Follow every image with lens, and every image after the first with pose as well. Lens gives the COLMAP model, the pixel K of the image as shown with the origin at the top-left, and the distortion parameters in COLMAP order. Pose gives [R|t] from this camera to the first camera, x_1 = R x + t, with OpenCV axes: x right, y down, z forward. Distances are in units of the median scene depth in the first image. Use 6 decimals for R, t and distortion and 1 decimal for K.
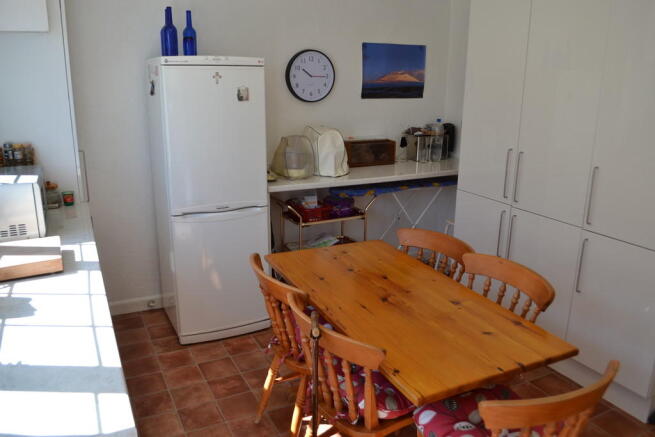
lens RADIAL K [[530.3, 0, 327.5], [0, 530.3, 218.5], [0, 0, 1]] dist [-0.003529, -0.002099]
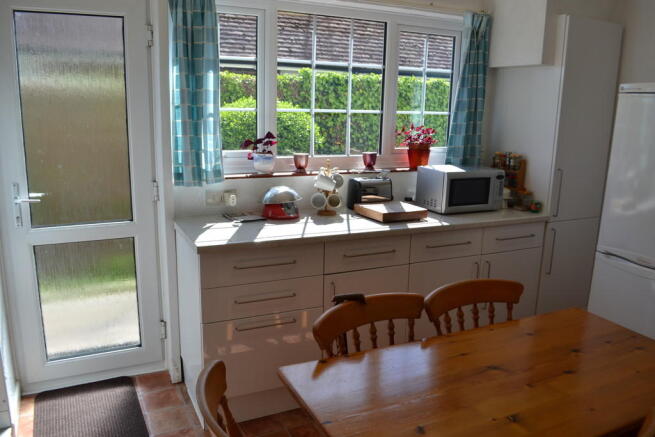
lens RADIAL K [[530.3, 0, 327.5], [0, 530.3, 218.5], [0, 0, 1]] dist [-0.003529, -0.002099]
pose [[-0.002082, 0.200441, -0.979704, 0.678526], [-0.305711, 0.932674, 0.191468, -0.102166], [0.952122, 0.299905, 0.059335, 0.546664]]
